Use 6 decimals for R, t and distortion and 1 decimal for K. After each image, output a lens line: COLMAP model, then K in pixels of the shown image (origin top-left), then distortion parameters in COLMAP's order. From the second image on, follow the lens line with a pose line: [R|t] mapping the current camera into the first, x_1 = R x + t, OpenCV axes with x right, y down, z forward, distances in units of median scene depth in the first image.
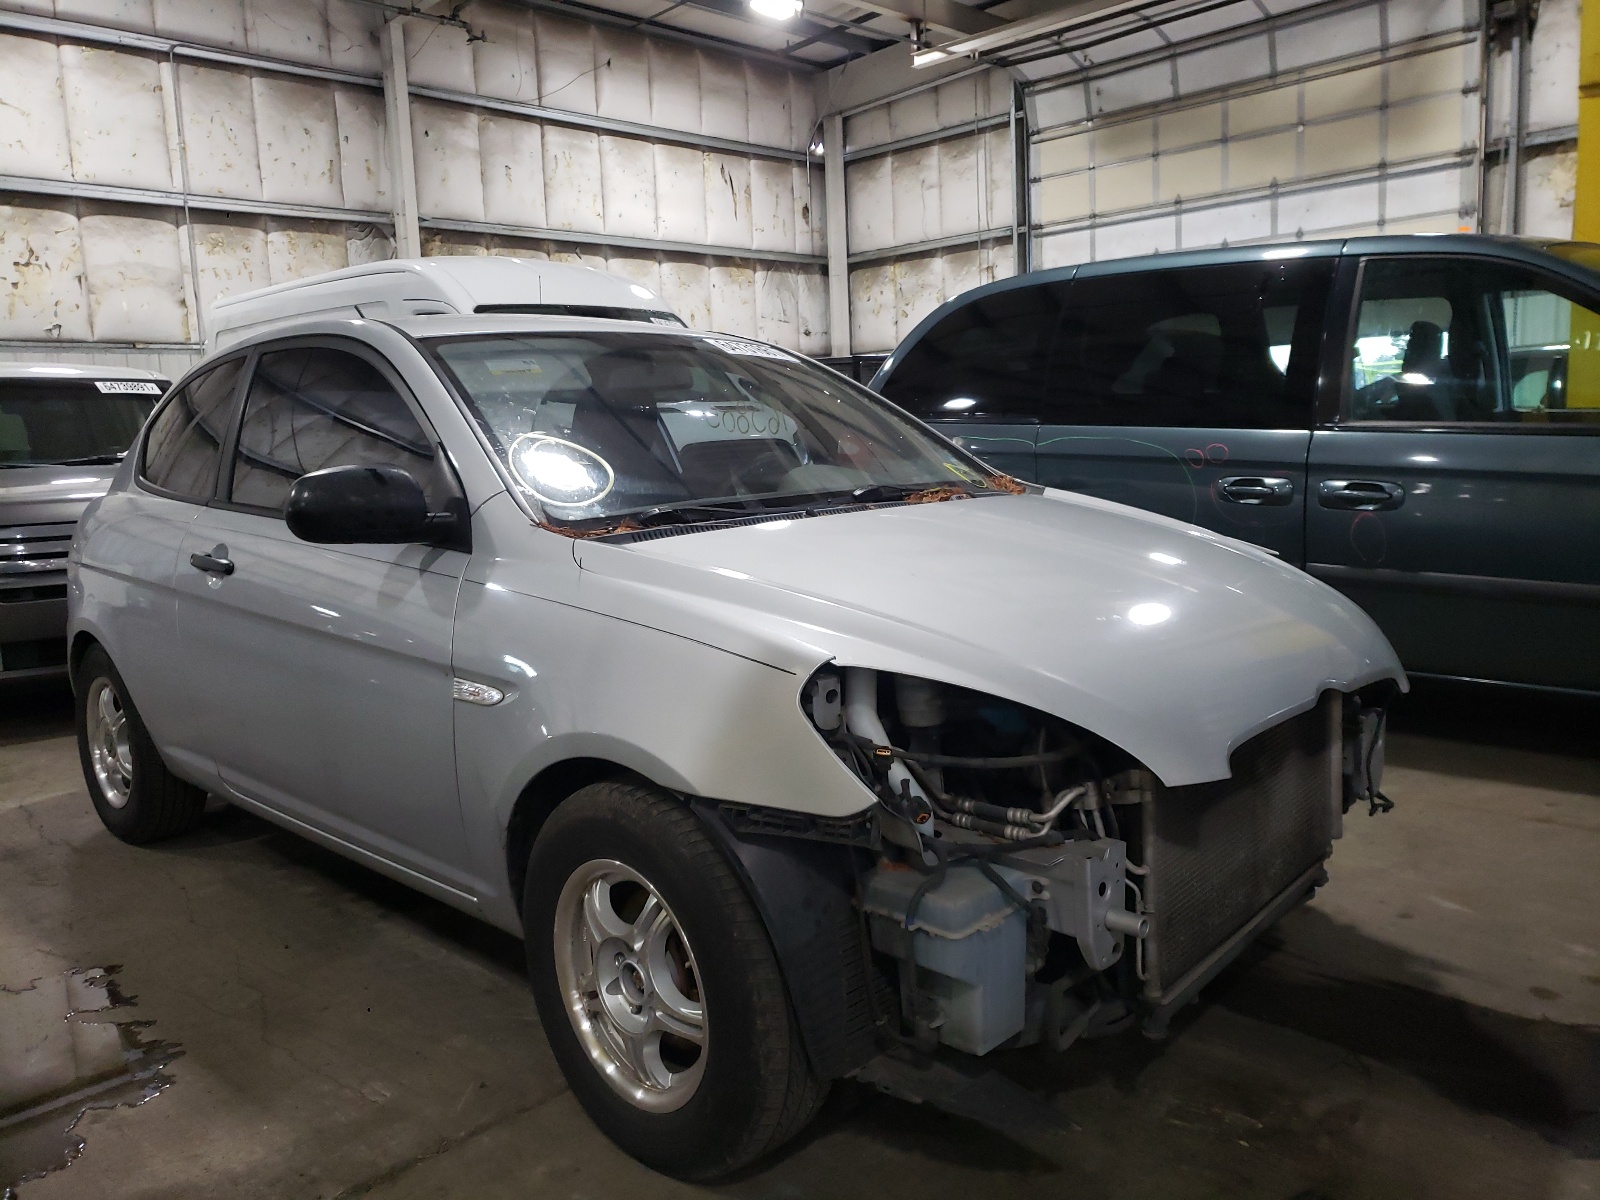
lens RADIAL K [[1224.3, 0, 800.0], [0, 1224.3, 600.0], [0, 0, 1]] dist [0.003647, -0.005924]
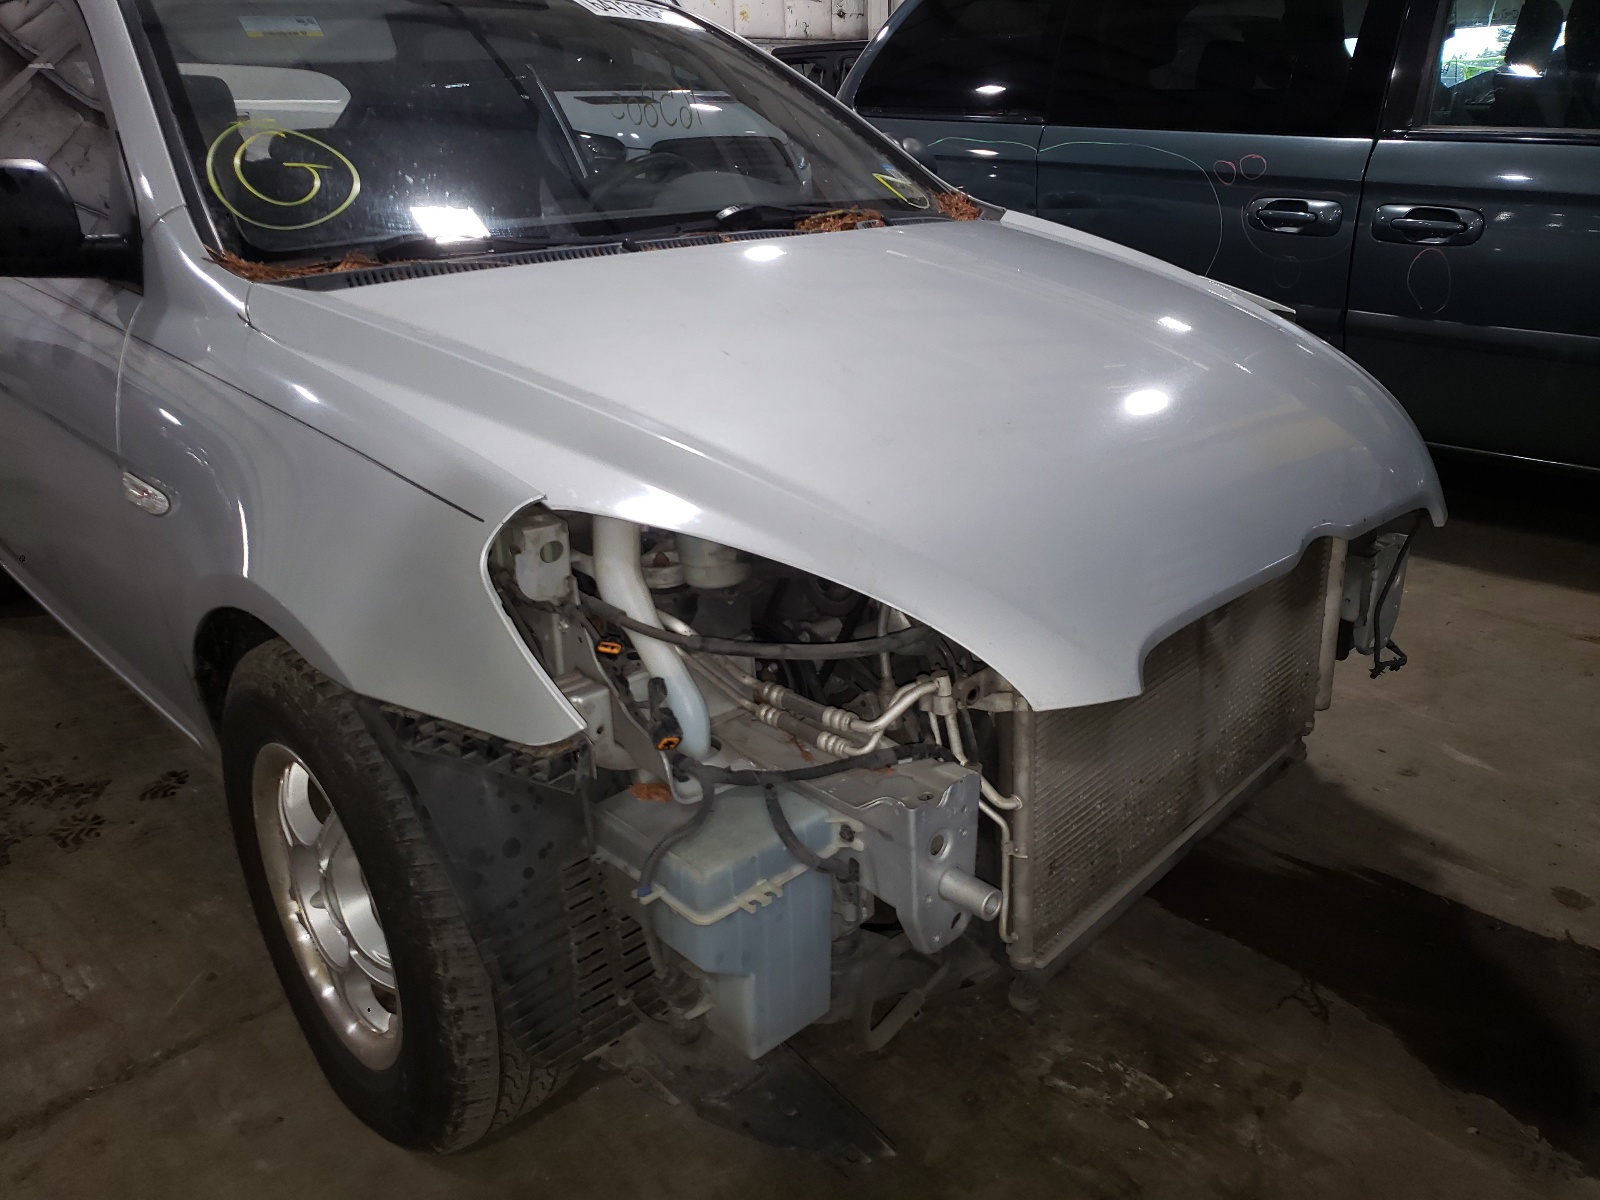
lens RADIAL K [[1242.4, 0, 804.5], [0, 1242.4, 580.1], [0, 0, 1]] dist [0.010386, 0.004694]
pose [[0.999408, 0.027817, -0.020226, 0.151036], [-0.022973, 0.977572, 0.209346, -0.040500], [0.025596, -0.208757, 0.977632, 0.294097]]
